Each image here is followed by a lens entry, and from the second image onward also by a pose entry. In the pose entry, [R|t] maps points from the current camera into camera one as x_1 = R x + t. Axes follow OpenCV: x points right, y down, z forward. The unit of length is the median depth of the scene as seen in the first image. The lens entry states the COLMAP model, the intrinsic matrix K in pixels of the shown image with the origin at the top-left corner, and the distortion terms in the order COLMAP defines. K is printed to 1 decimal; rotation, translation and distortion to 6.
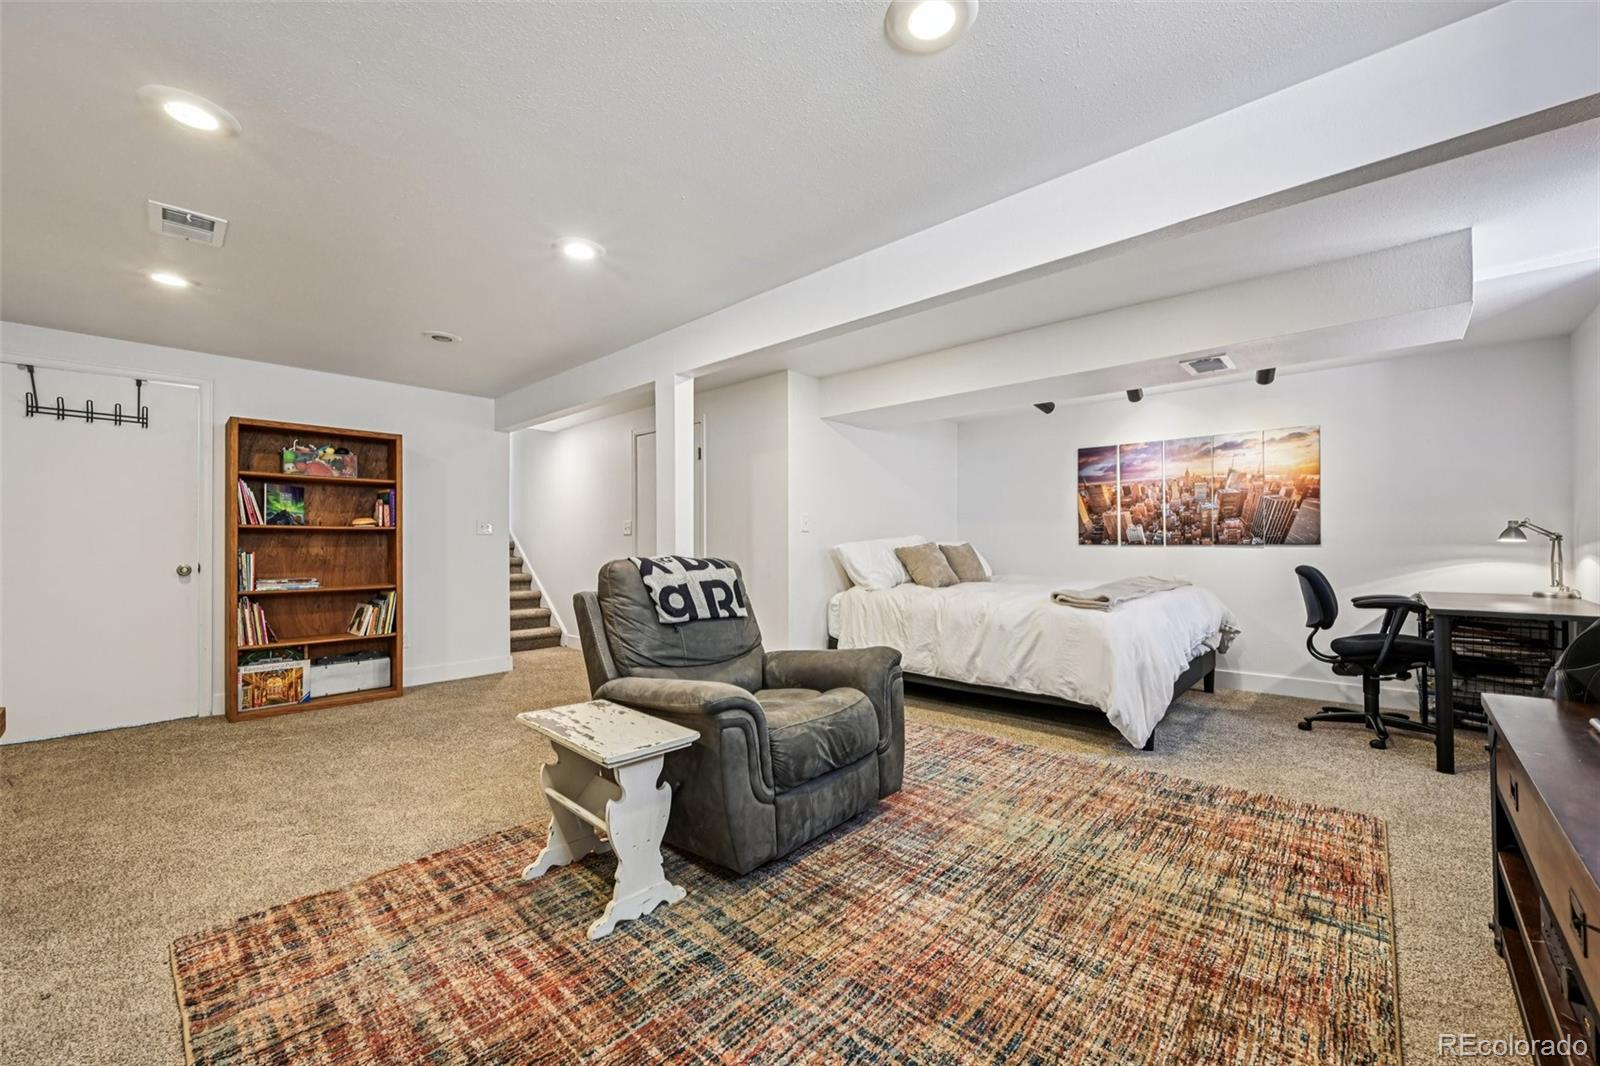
lens RADIAL K [[626.6, 0, 797.8], [0, 626.6, 540.9], [0, 0, 1]] dist [0.001067, 0.000132]
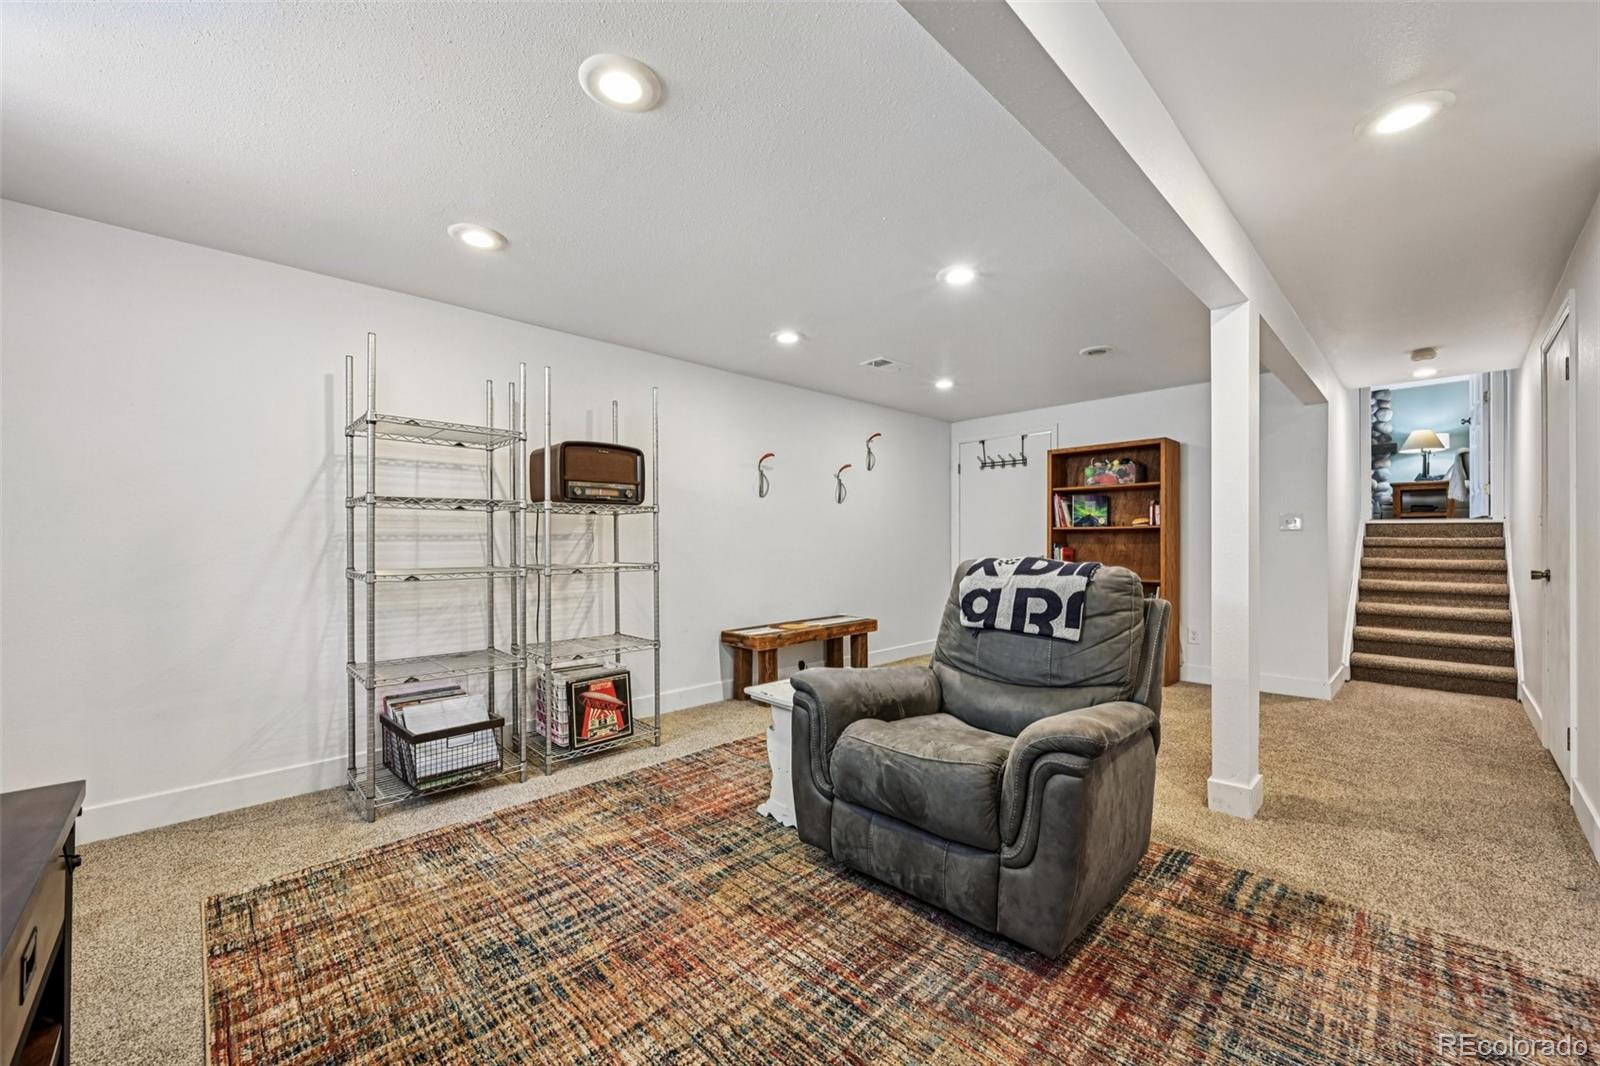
lens RADIAL K [[626.6, 0, 813.6], [0, 626.6, 535.6], [0, 0, 1]] dist [0.001067, 0.000132]
pose [[-0.037262, -0.006110, -0.999287, 0.691671], [0.008469, 0.999943, -0.006430, -0.004752], [0.999270, -0.008703, -0.037209, 0.712380]]
